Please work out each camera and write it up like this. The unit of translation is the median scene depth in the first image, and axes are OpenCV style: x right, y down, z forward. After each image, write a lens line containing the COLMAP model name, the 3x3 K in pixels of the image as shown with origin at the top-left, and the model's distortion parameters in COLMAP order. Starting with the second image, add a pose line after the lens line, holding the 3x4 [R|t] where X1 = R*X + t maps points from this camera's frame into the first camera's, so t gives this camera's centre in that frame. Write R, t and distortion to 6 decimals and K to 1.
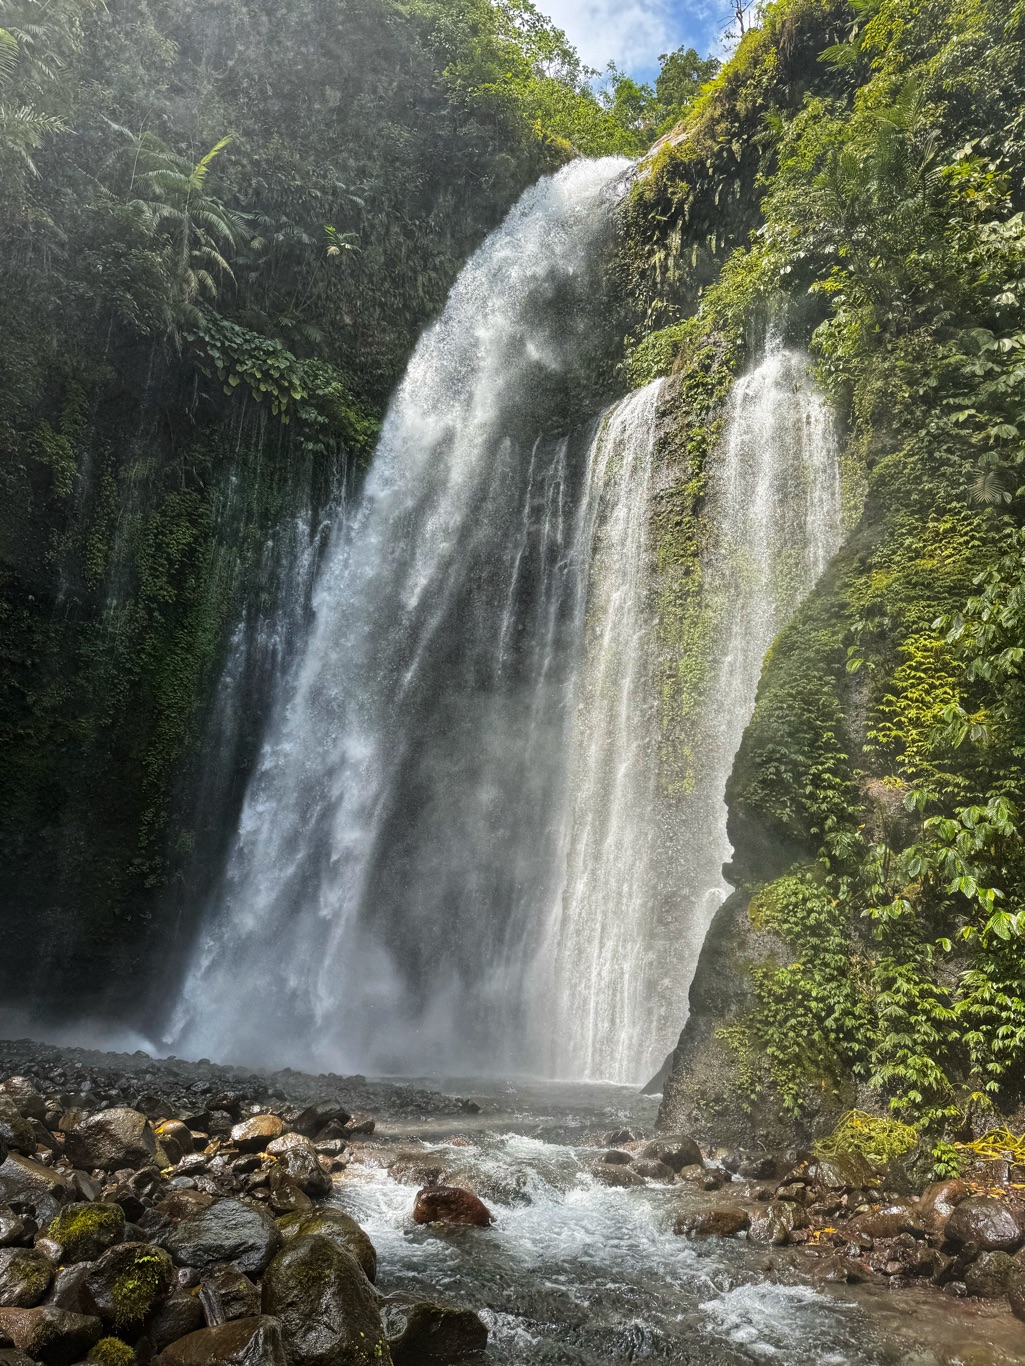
lens RADIAL K [[959.8, 0, 512.5], [0, 959.8, 683.0], [0, 0, 1]] dist [-0.004956, -0.006322]
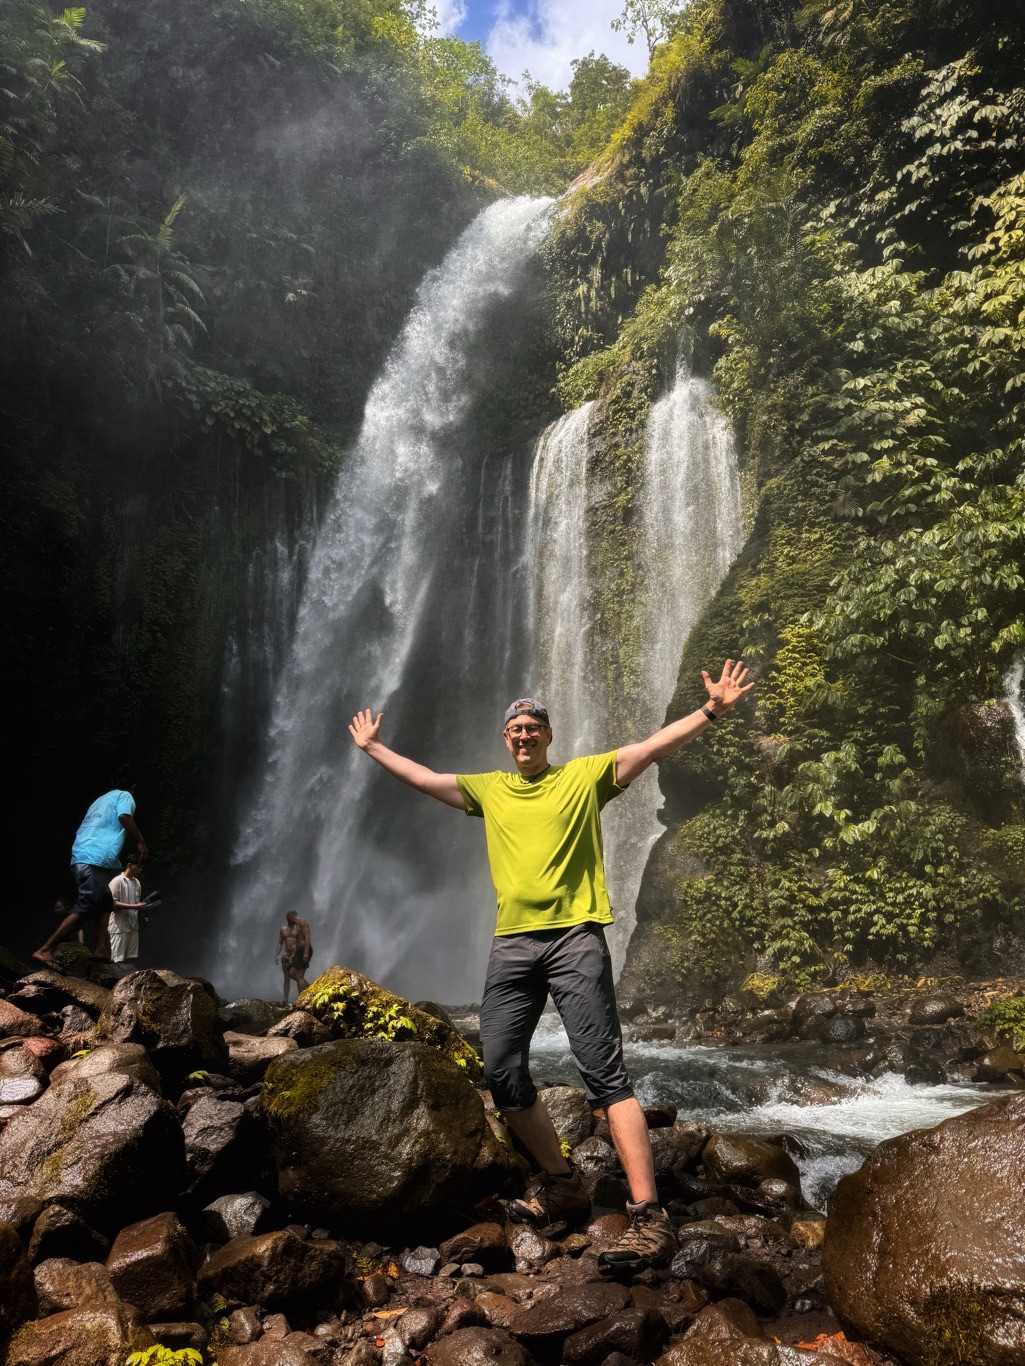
lens RADIAL K [[959.8, 0, 512.5], [0, 959.8, 683.0], [0, 0, 1]] dist [-0.004956, -0.006322]
pose [[0.996843, -0.063729, 0.047348, -0.015785], [0.062916, 0.997848, 0.018481, -0.011482], [-0.048424, -0.015444, 0.998707, -0.171621]]
